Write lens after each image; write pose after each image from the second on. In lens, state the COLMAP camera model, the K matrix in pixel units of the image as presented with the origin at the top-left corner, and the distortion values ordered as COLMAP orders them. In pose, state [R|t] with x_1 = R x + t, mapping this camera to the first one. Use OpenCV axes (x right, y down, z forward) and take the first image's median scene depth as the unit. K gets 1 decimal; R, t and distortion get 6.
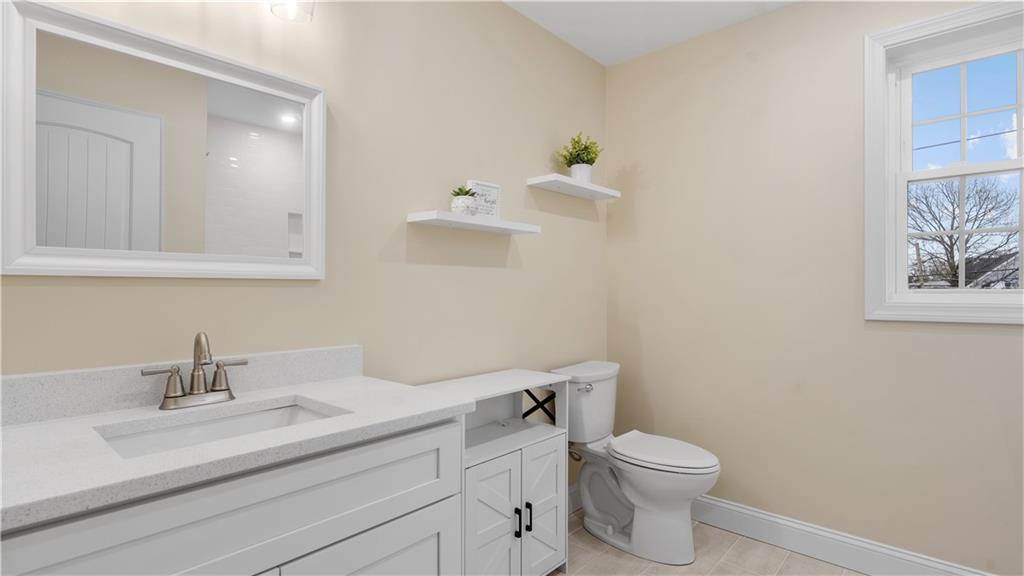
lens RADIAL K [[508.2, 0, 512.0], [0, 508.2, 288.0], [0, 0, 1]] dist [-0.005406, -0.000363]
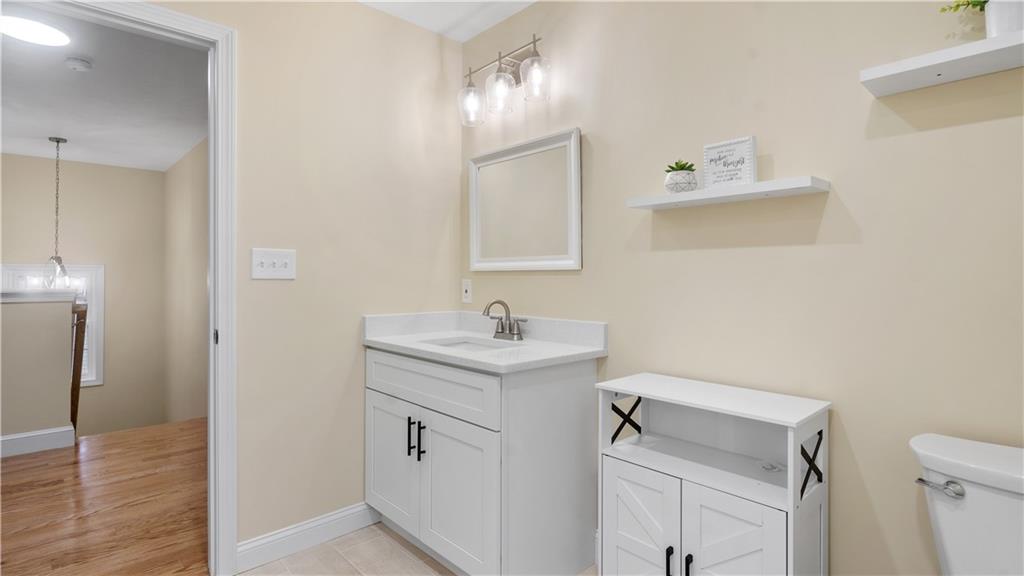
lens RADIAL K [[508.2, 0, 512.0], [0, 508.2, 288.0], [0, 0, 1]] dist [-0.005406, -0.000363]
pose [[-0.107712, 0.023024, -0.993916, 0.654489], [0.001020, 0.999734, 0.023048, 0.000249], [0.994182, 0.001469, -0.107706, 0.650036]]
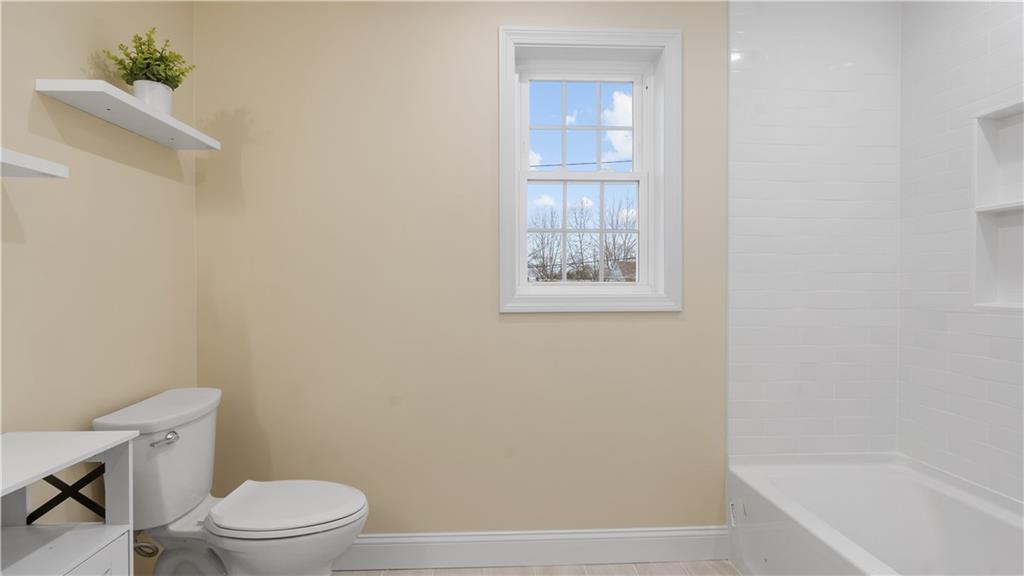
lens RADIAL K [[508.2, 0, 512.0], [0, 508.2, 288.0], [0, 0, 1]] dist [-0.005406, -0.000363]
pose [[0.717284, -0.006557, 0.696750, 0.017231], [0.000201, 0.999958, 0.009204, 0.004423], [-0.696781, -0.006462, 0.717255, 0.253364]]
